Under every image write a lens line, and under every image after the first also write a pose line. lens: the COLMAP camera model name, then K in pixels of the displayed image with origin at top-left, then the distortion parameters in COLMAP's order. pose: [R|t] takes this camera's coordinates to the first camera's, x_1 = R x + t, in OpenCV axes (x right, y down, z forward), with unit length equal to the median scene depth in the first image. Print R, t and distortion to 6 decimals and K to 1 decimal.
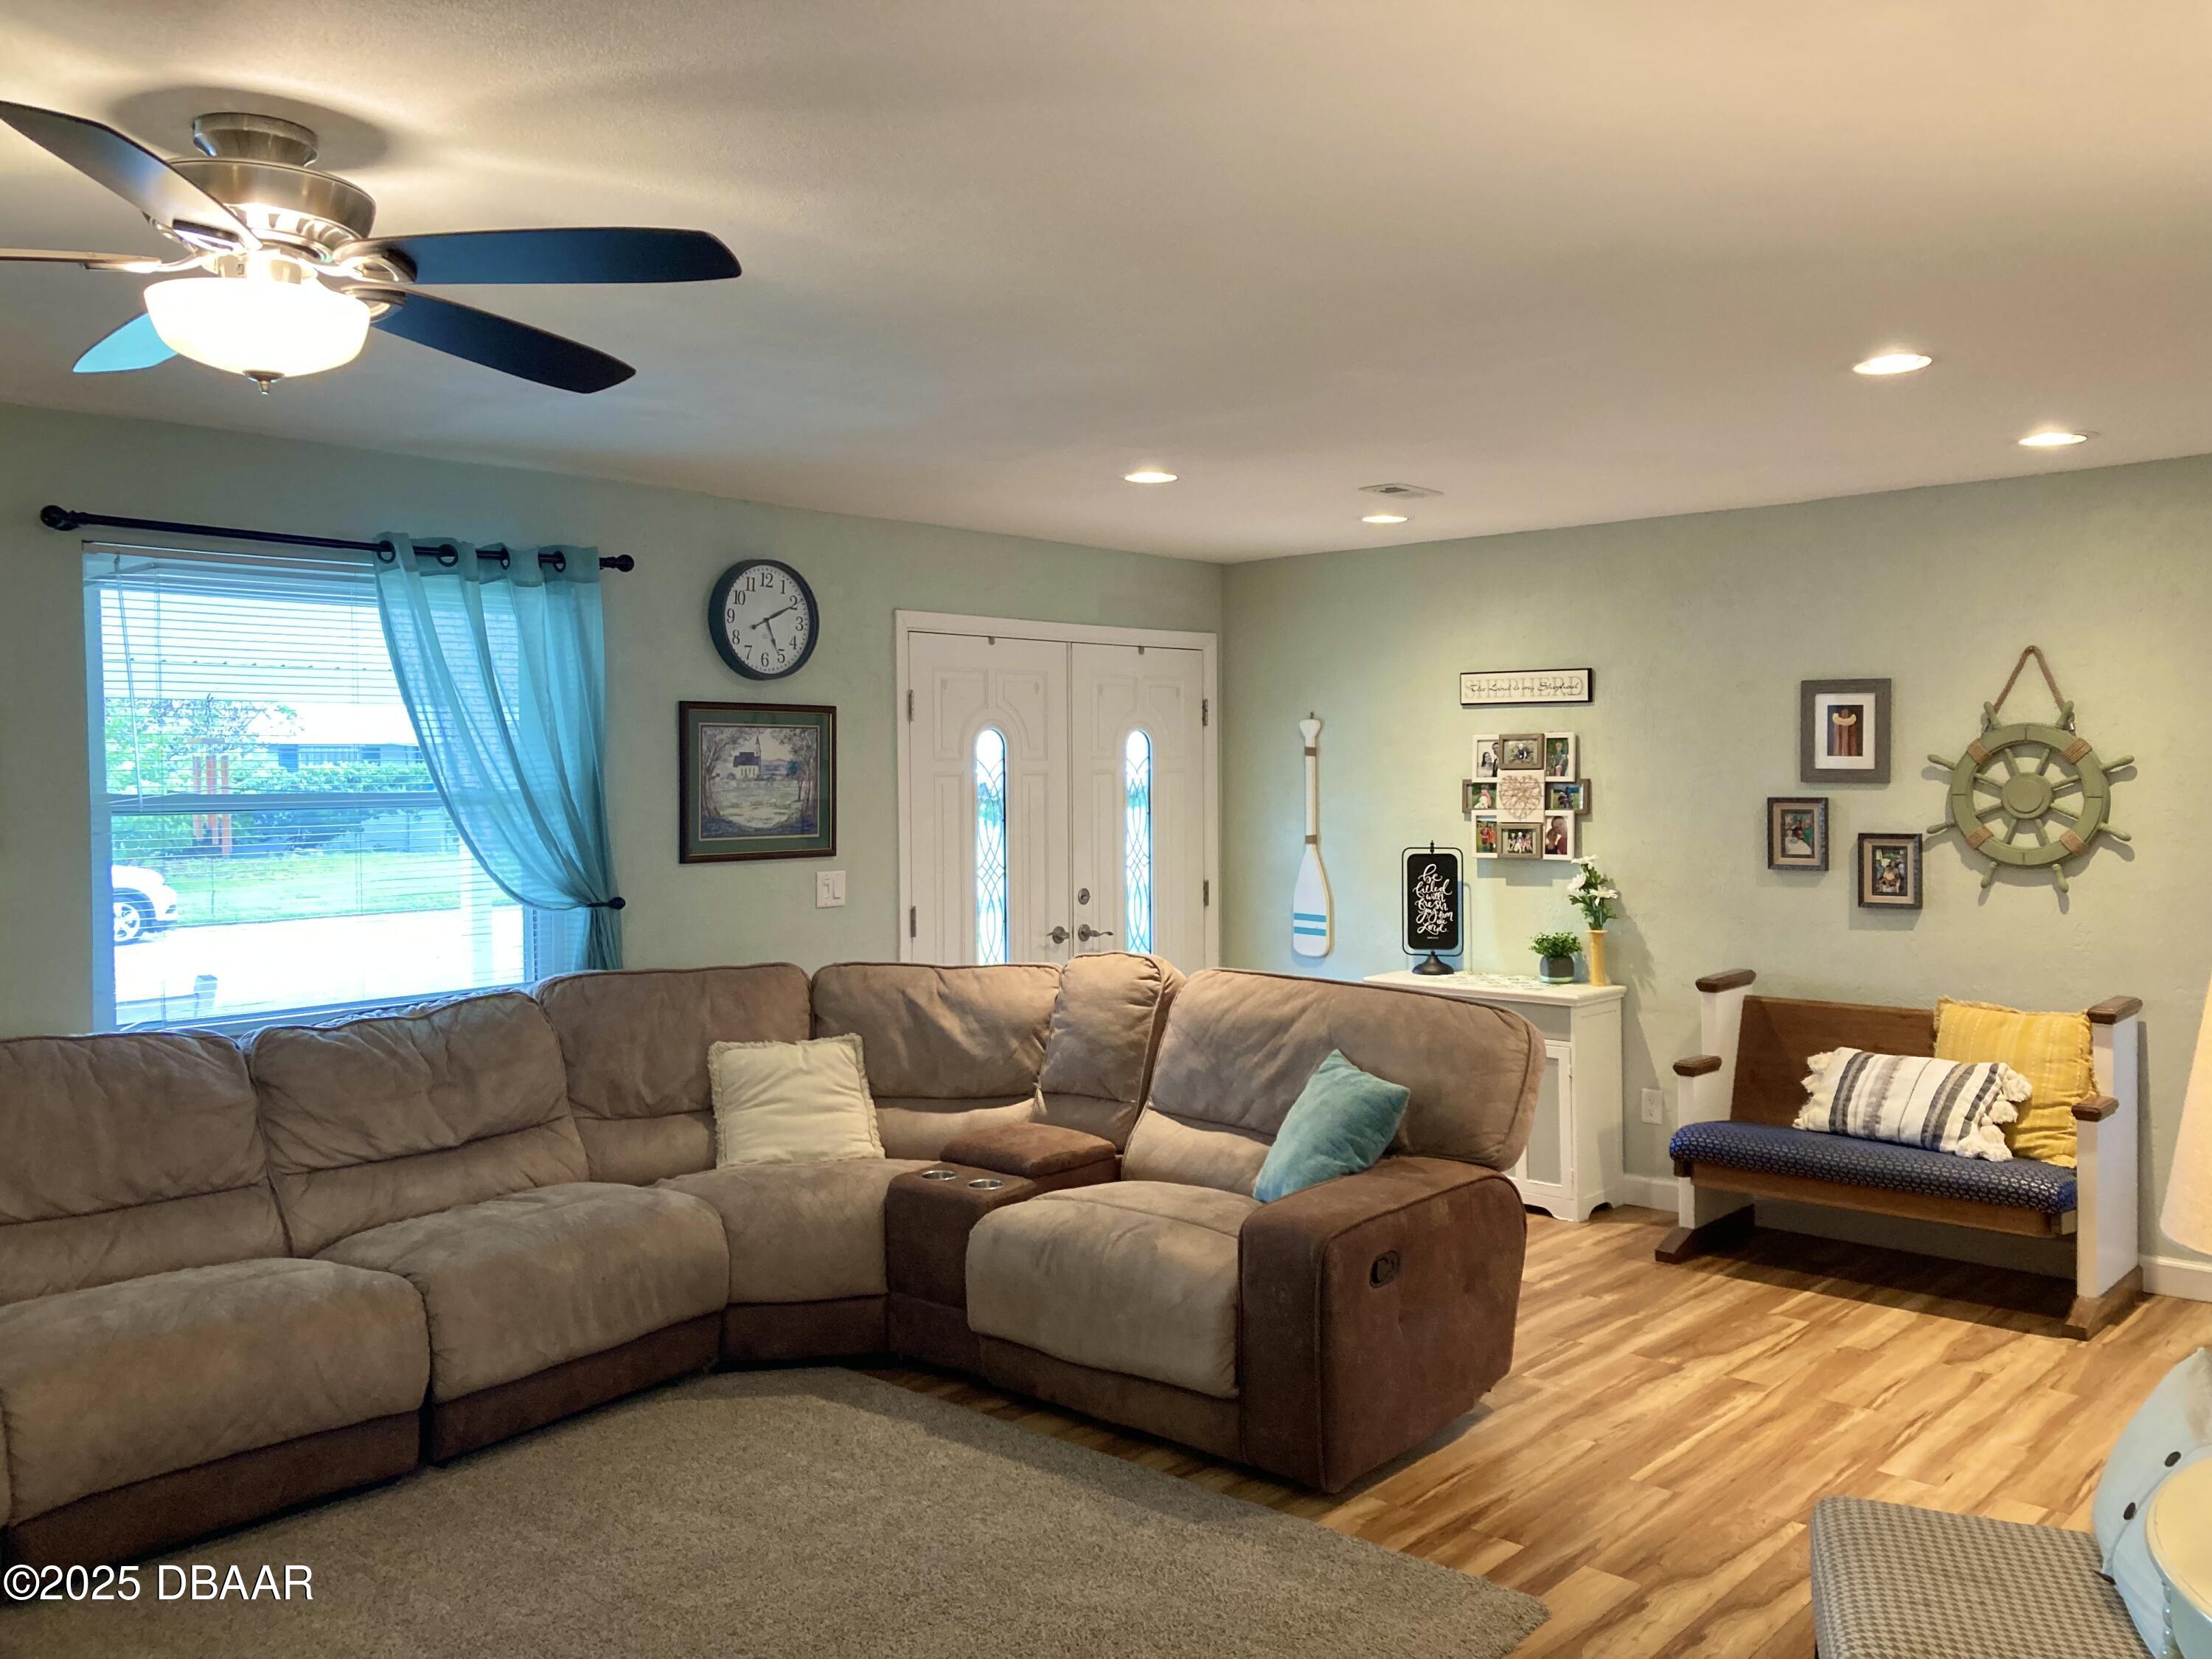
lens RADIAL K [[1812.1, 0, 1115.2], [0, 1812.1, 802.9], [0, 0, 1]] dist [0.050812, -0.067769]
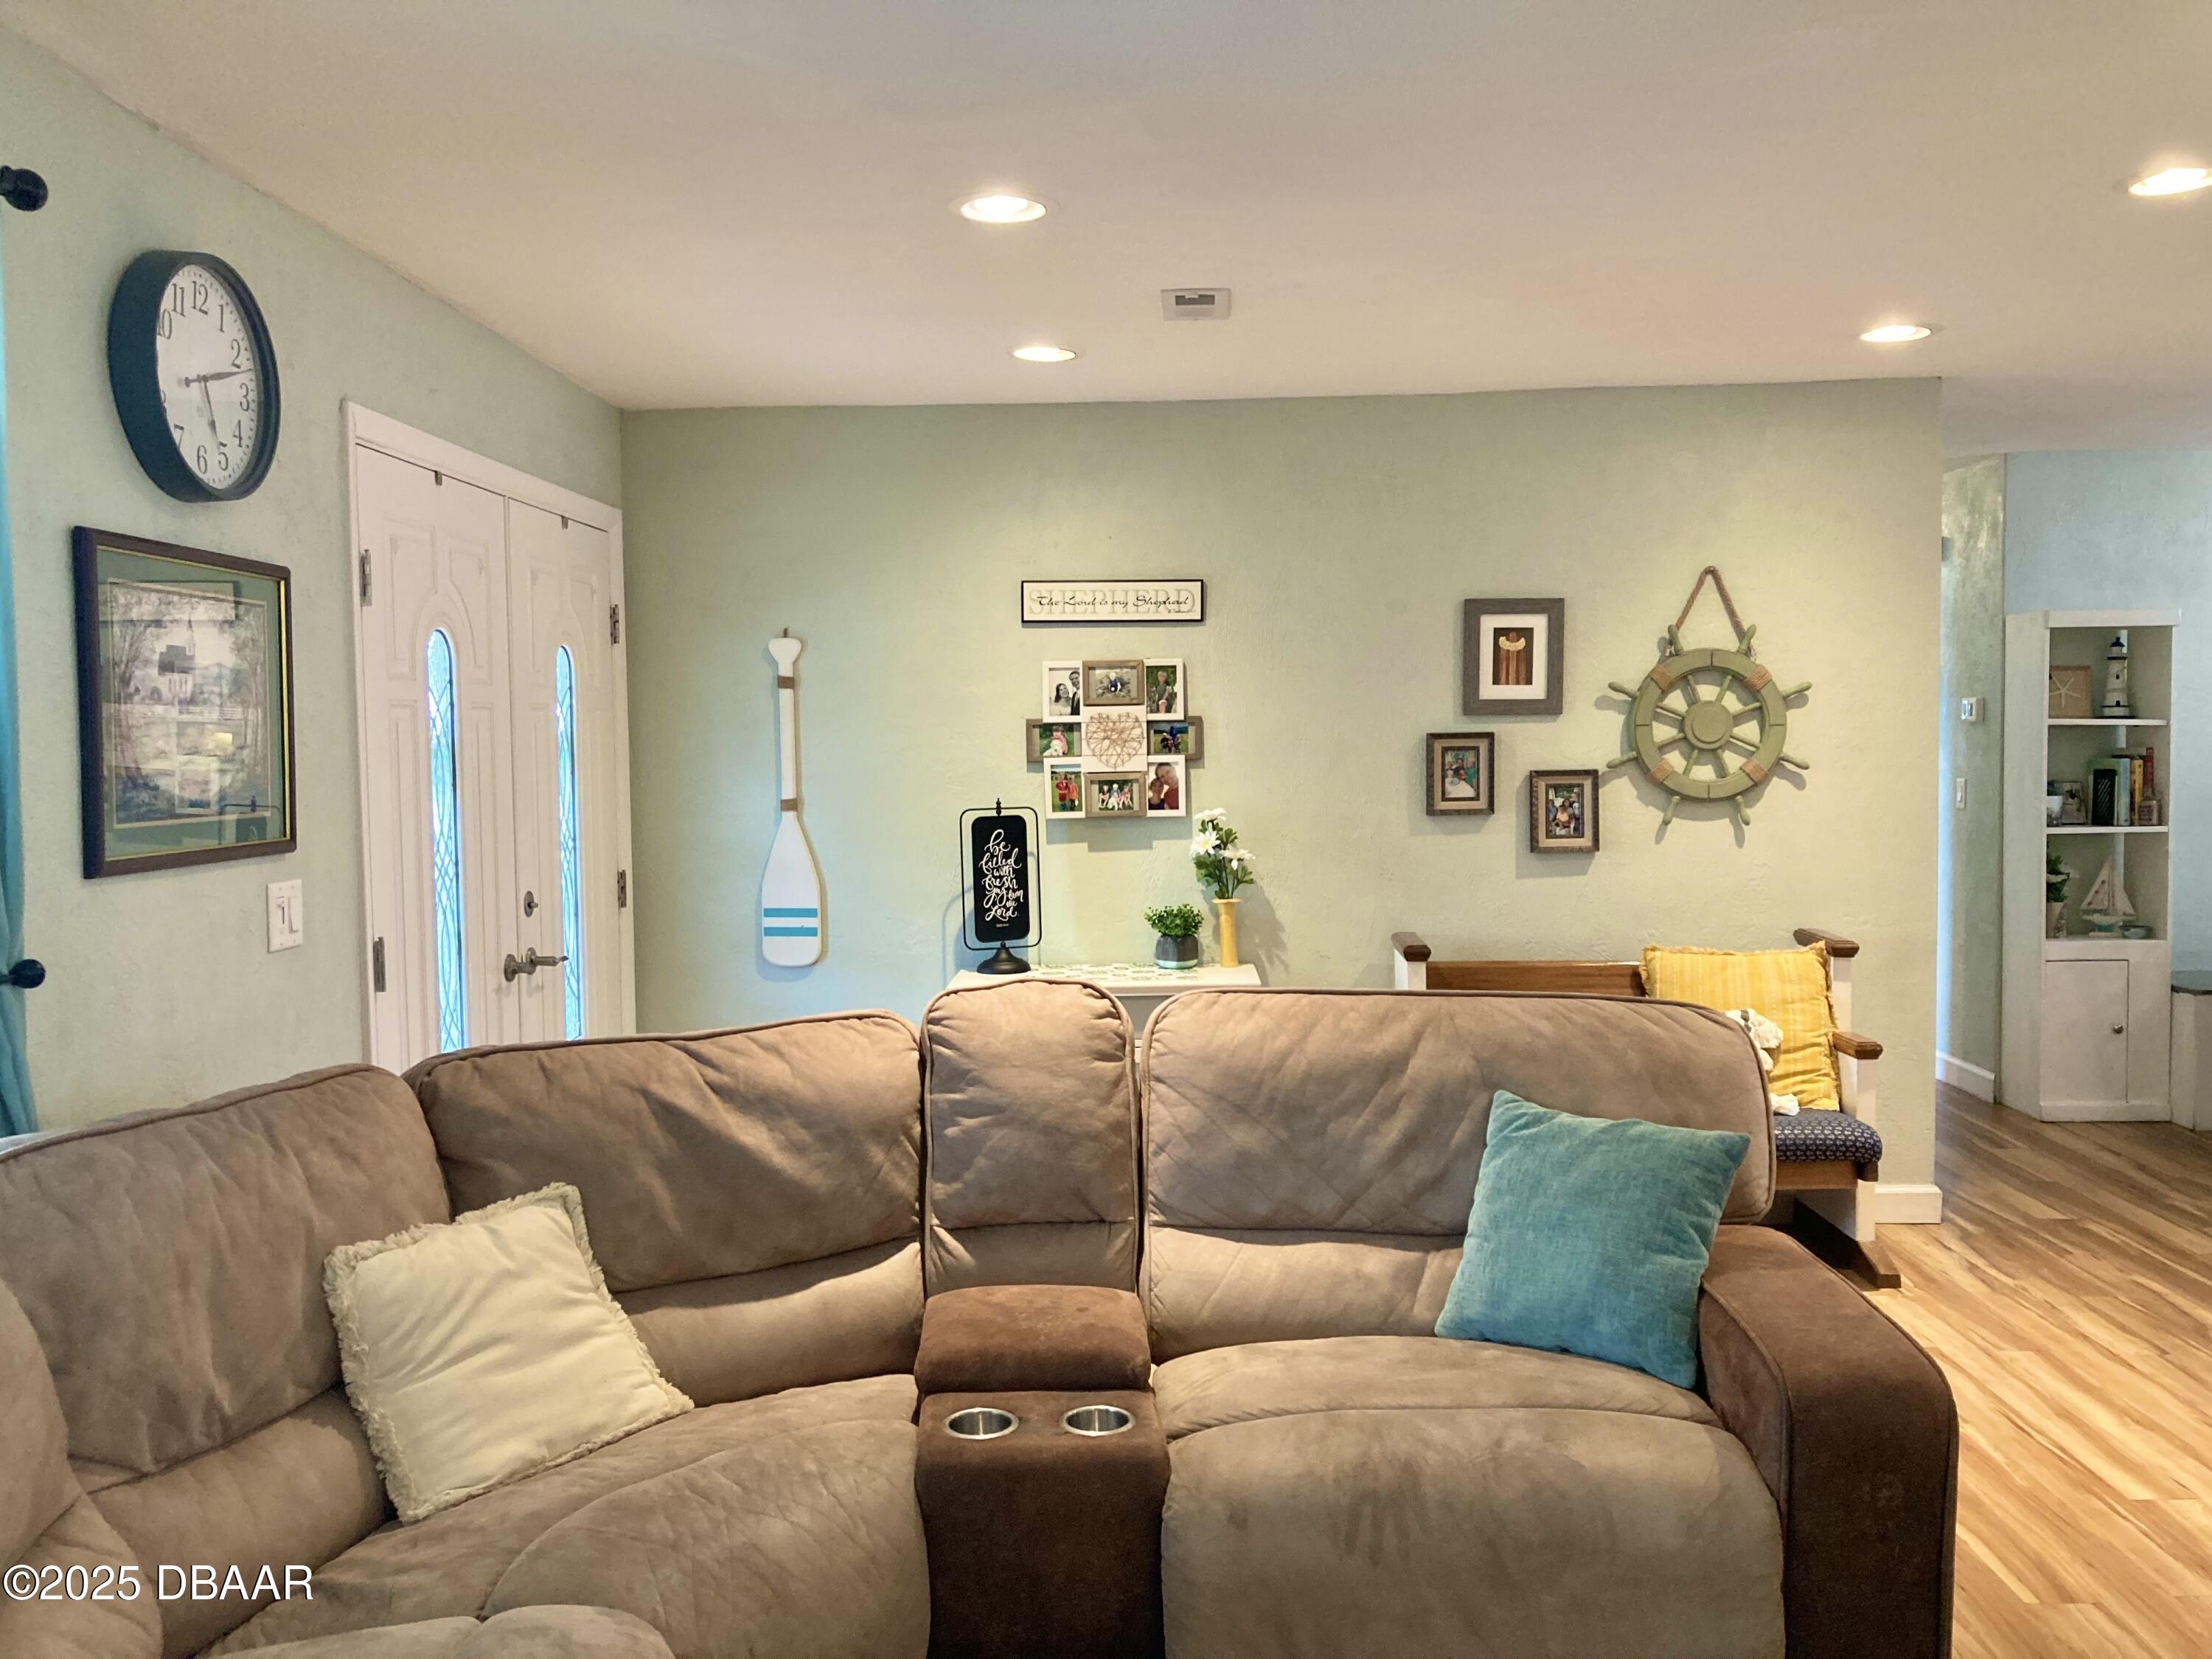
lens RADIAL K [[1812.1, 0, 1116.6], [0, 1812.1, 826.9], [0, 0, 1]] dist [0.050812, -0.067769]
pose [[0.759388, -0.038537, 0.649496, -0.332642], [0.022639, 0.999205, 0.032817, 0.010286], [-0.650244, -0.010217, 0.759657, 0.460383]]
